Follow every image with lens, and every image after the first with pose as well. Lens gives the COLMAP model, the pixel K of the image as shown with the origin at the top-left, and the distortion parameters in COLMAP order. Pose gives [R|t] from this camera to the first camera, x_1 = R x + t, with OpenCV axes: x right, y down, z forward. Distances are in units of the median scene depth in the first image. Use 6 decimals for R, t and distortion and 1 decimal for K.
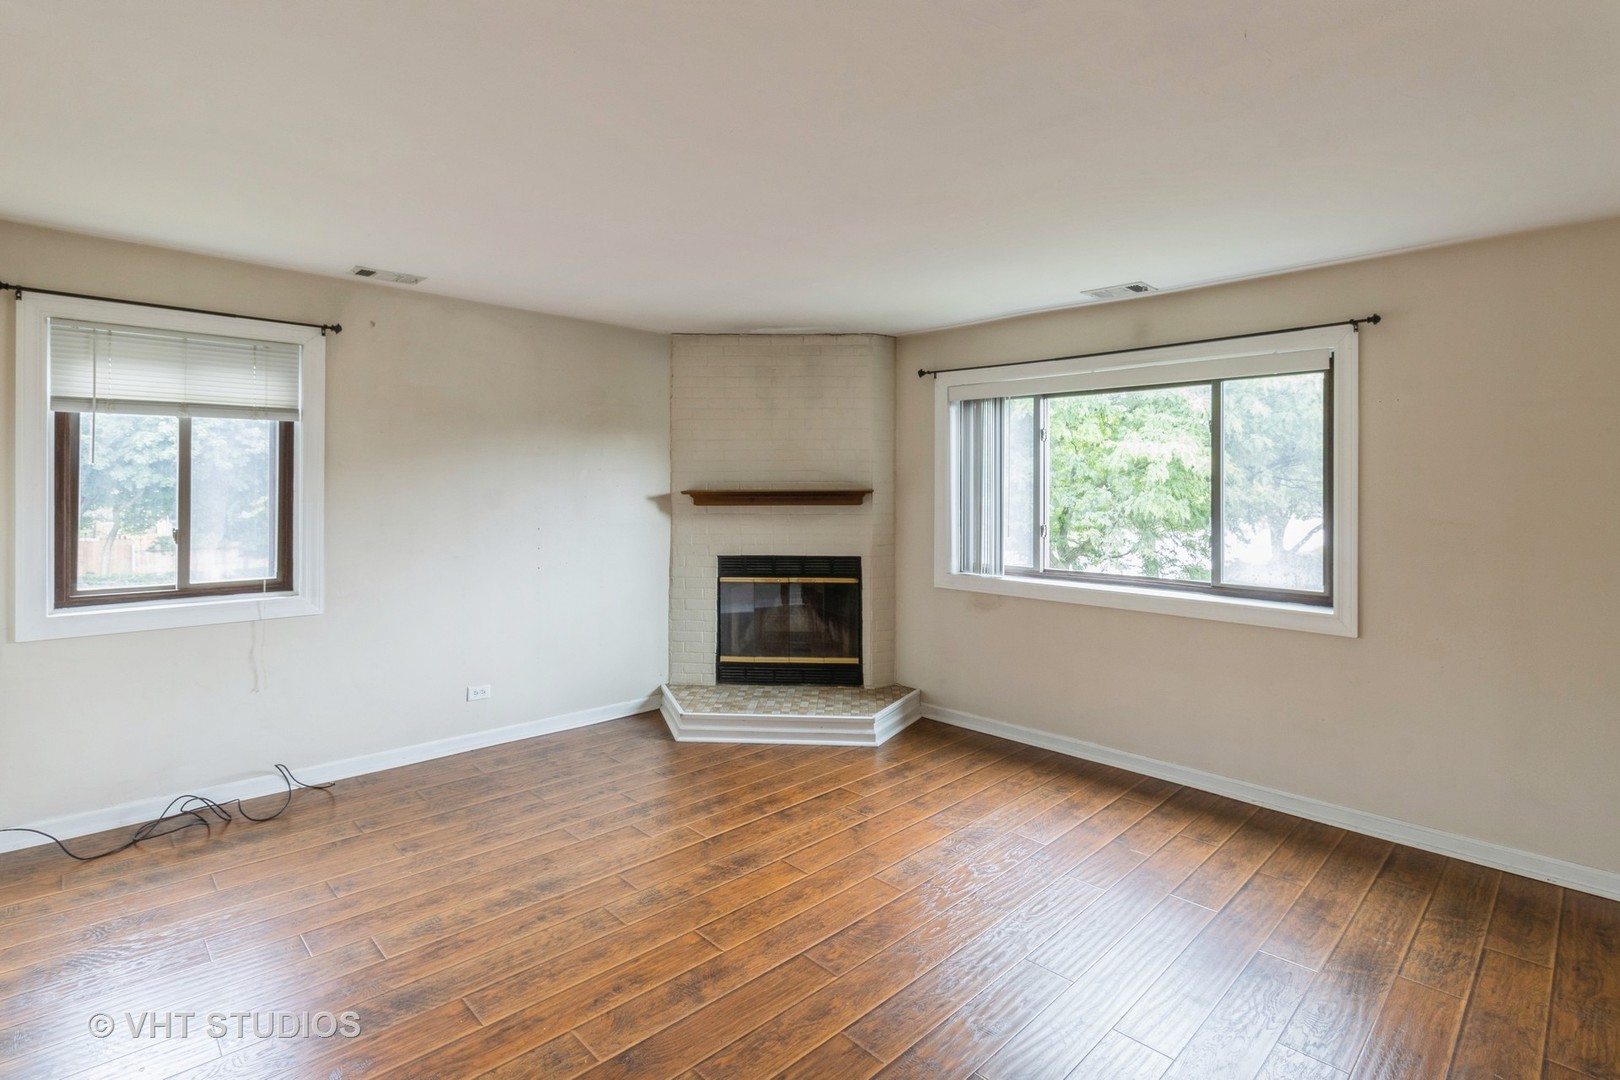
lens RADIAL K [[782.1, 0, 810.1], [0, 782.1, 483.7], [0, 0, 1]] dist [-0.002940, -0.000373]
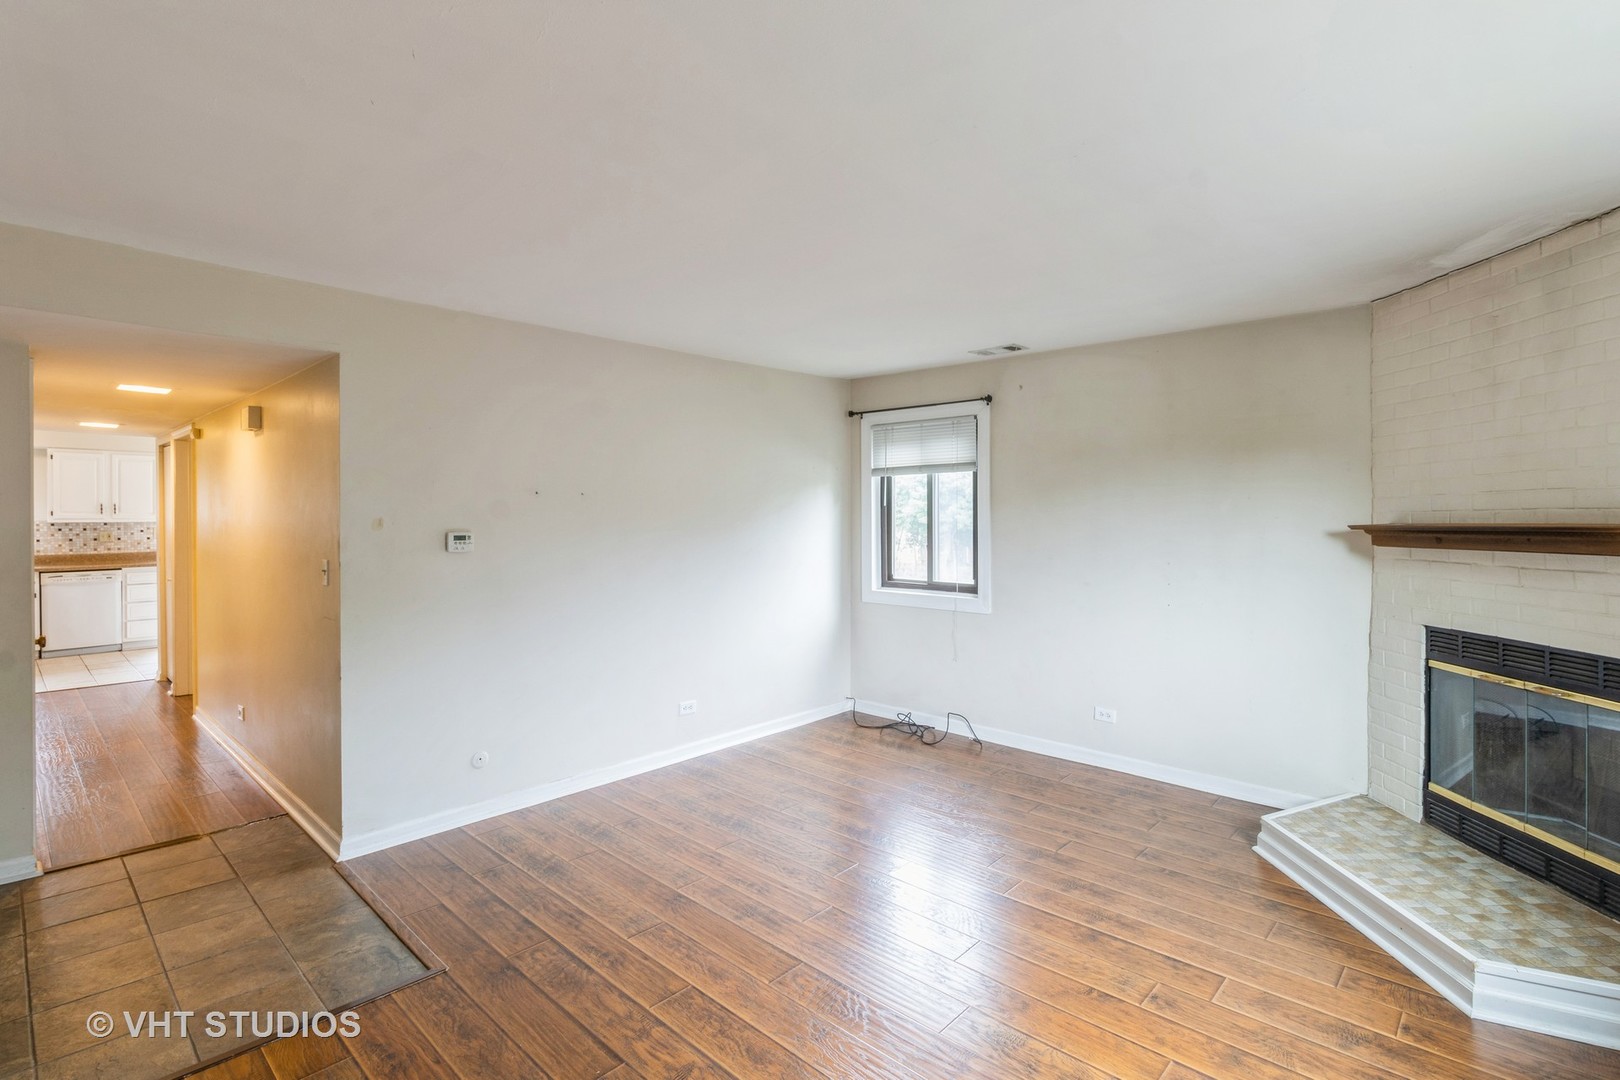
lens RADIAL K [[767.9, 0, 809.8], [0, 767.9, 518.5], [0, 0, 1]] dist [-0.002455, -0.000164]
pose [[0.057482, -0.002257, -0.998344, 0.585876], [0.000664, 0.999997, -0.002223, 0.005619], [0.998346, -0.000535, 0.057483, 0.547728]]
